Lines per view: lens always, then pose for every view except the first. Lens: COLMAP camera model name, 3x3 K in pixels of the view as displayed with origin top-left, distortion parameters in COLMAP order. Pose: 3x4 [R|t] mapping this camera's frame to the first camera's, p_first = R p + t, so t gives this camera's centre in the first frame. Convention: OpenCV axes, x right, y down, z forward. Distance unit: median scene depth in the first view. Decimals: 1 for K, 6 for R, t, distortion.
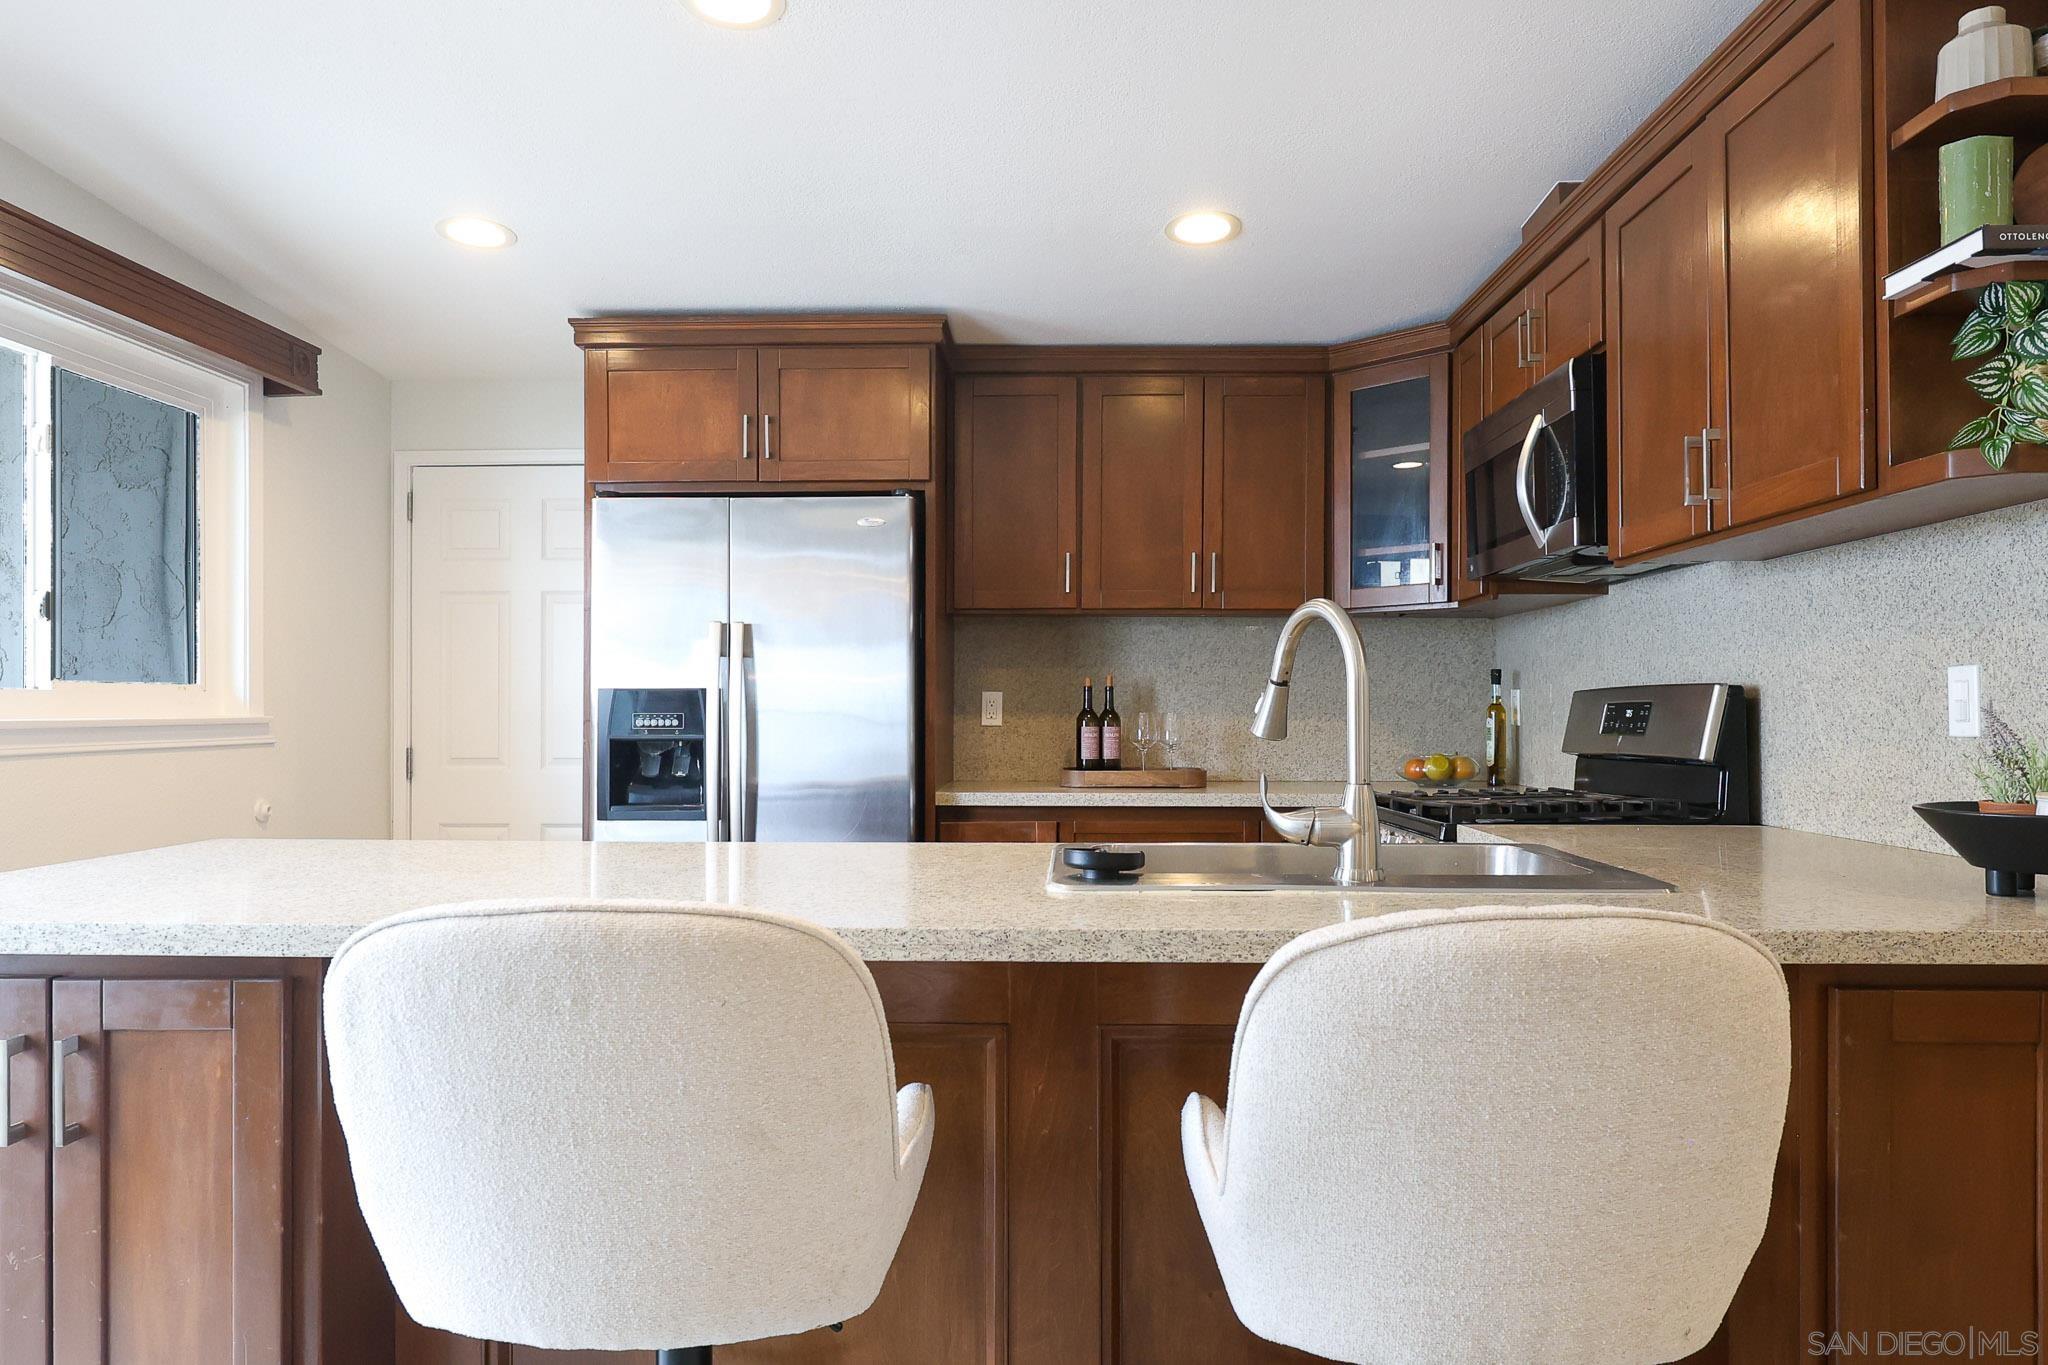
lens RADIAL K [[1330.7, 0, 1031.5], [0, 1330.7, 694.2], [0, 0, 1]] dist [-0.005444, -0.000712]
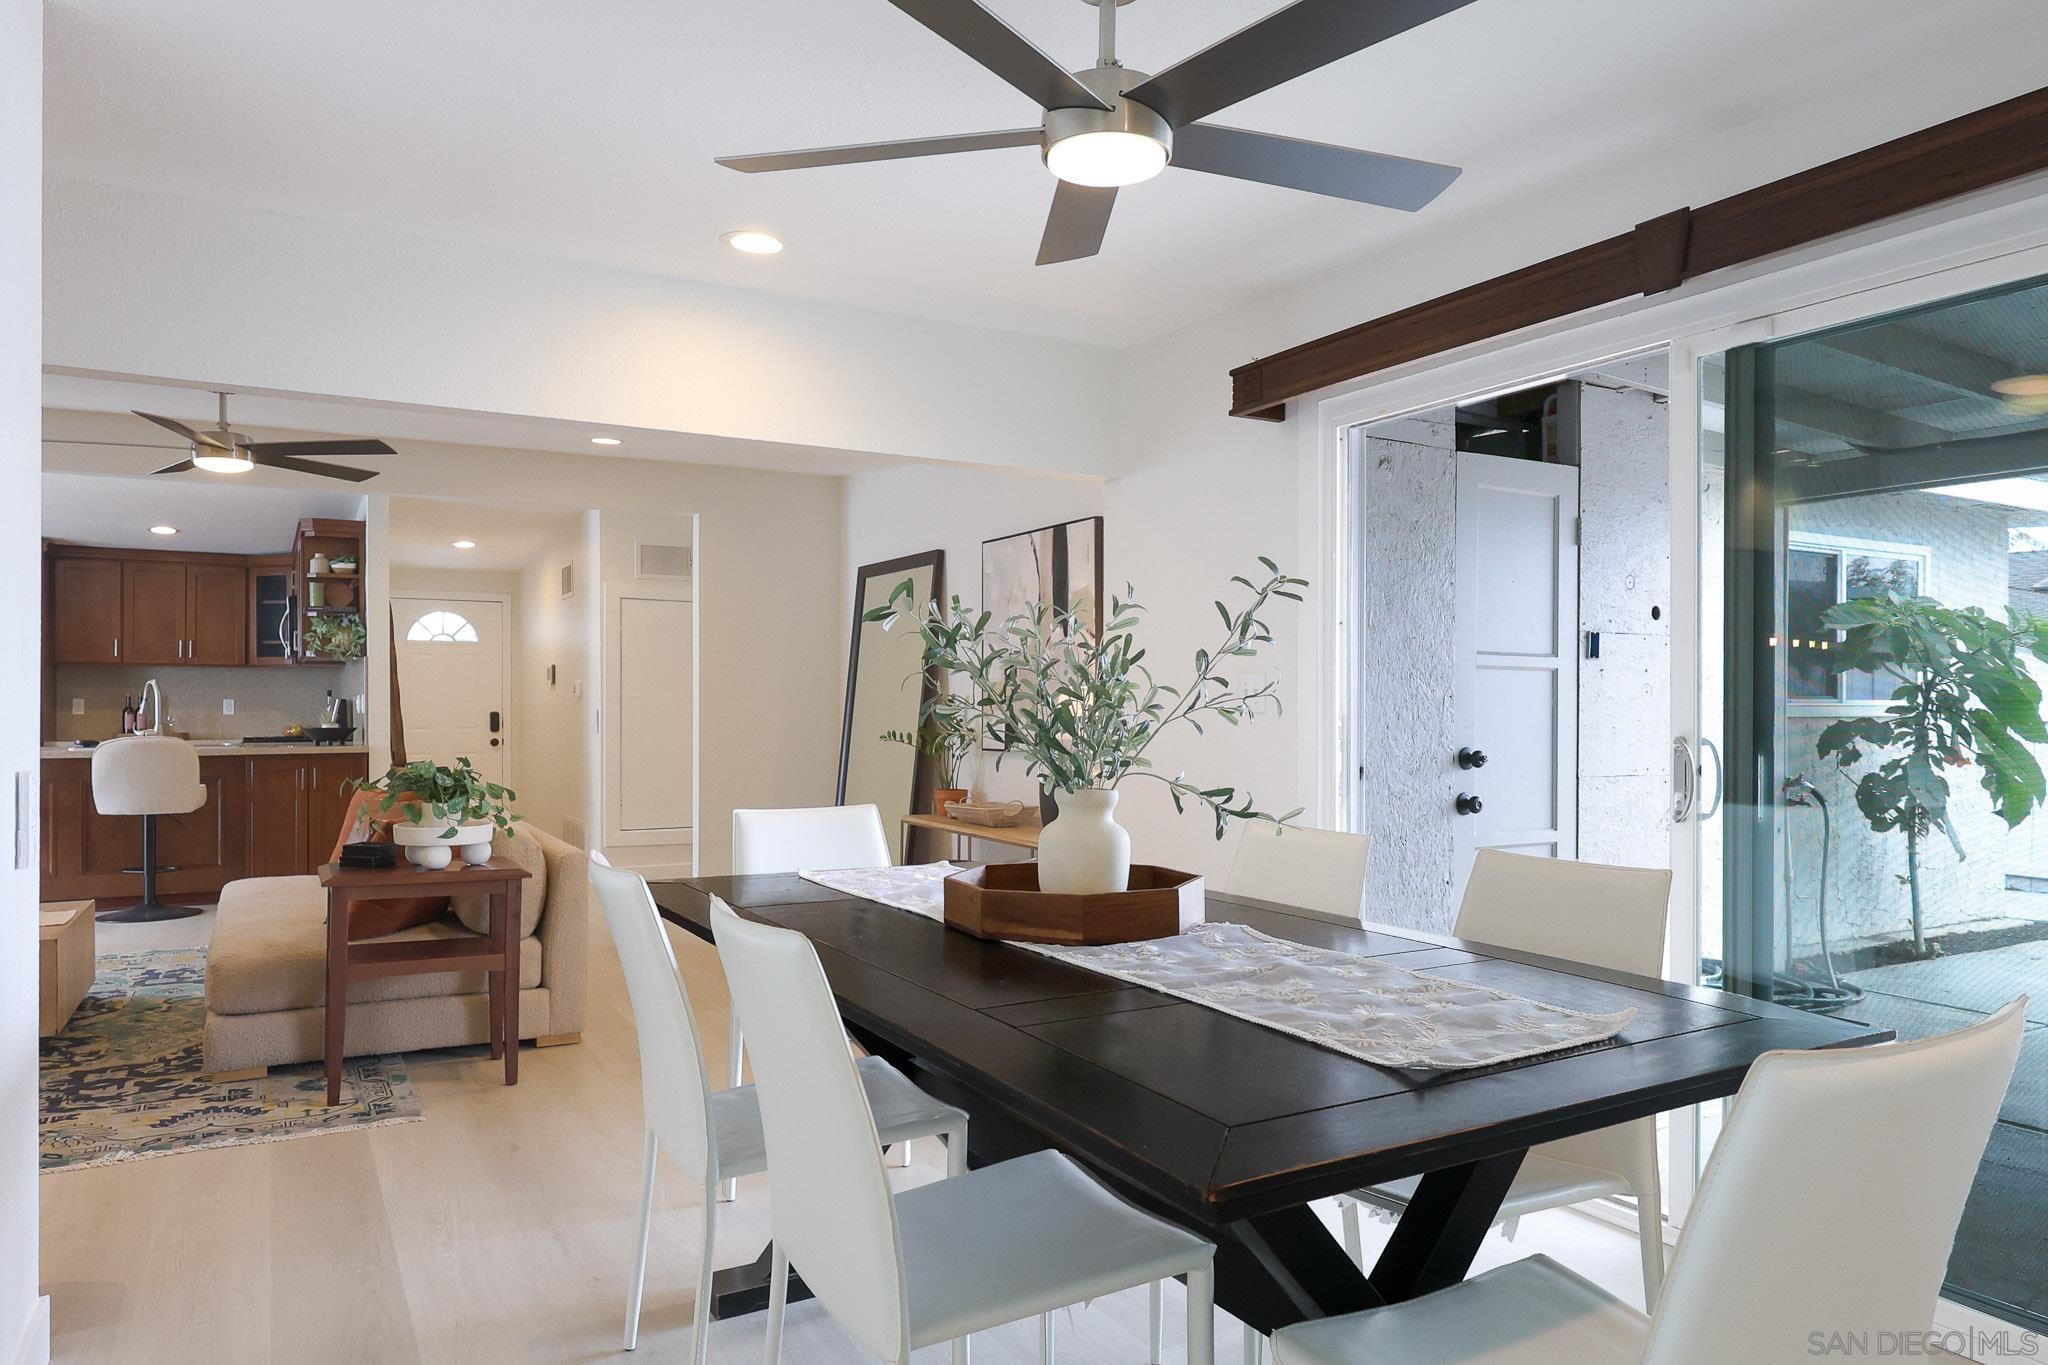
lens RADIAL K [[1330.7, 0, 1031.5], [0, 1330.7, 694.2], [0, 0, 1]] dist [-0.005444, -0.000712]
pose [[0.850865, 0.002957, 0.525376, 0.167466], [-0.004999, 0.999984, 0.002468, -0.024012], [-0.525361, -0.004726, 0.850866, -1.765143]]
